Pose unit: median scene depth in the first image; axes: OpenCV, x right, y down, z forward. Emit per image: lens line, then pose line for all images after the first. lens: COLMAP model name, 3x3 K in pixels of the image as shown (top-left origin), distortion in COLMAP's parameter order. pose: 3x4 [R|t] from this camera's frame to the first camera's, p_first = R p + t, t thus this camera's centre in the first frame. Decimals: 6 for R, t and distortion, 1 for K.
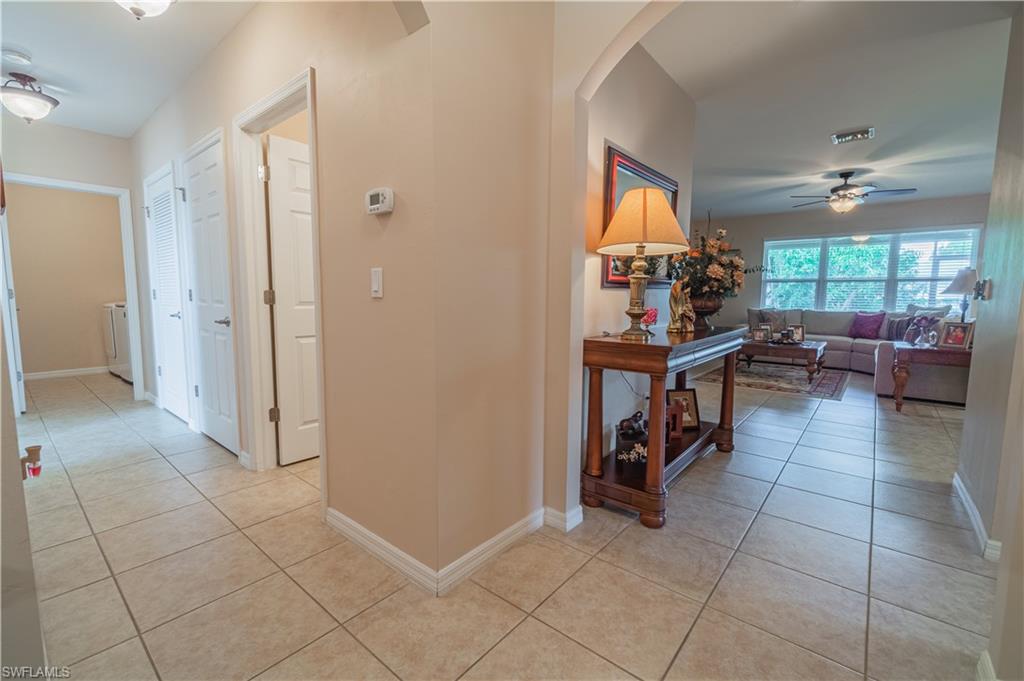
lens RADIAL K [[443.8, 0, 507.2], [0, 443.8, 339.4], [0, 0, 1]] dist [-0.005057, 0.000084]
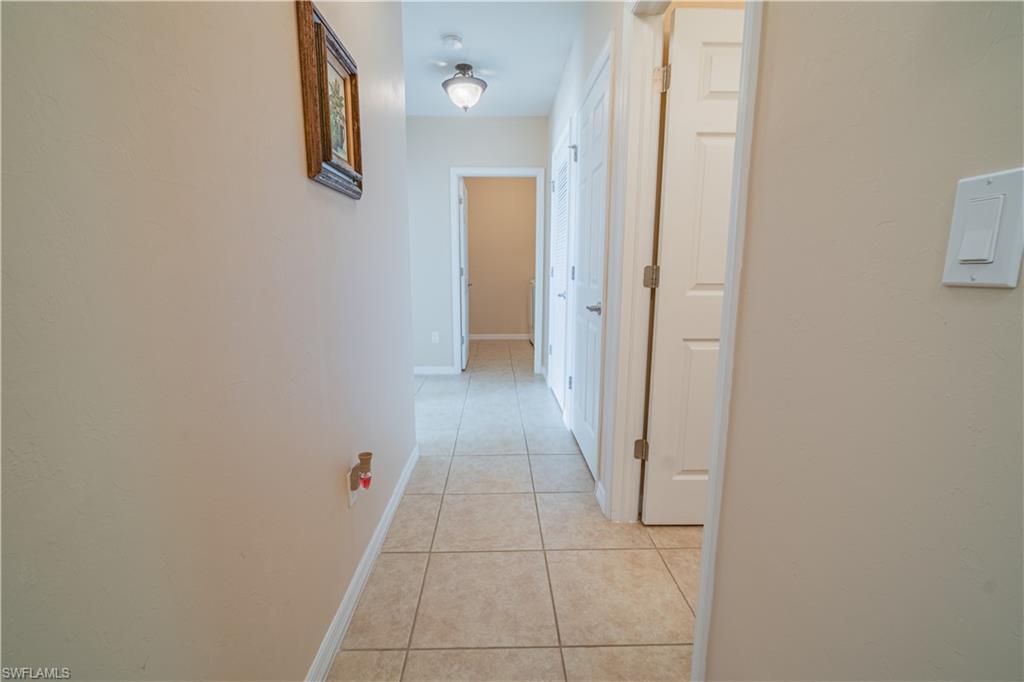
lens RADIAL K [[435.3, 0, 512.0], [0, 435.3, 341.0], [0, 0, 1]] dist [-0.017292, -0.000144]
pose [[0.667855, 0.114843, -0.735378, -0.183764], [-0.072812, 0.993366, 0.089007, -0.040831], [0.740721, -0.005900, 0.671786, 0.399100]]
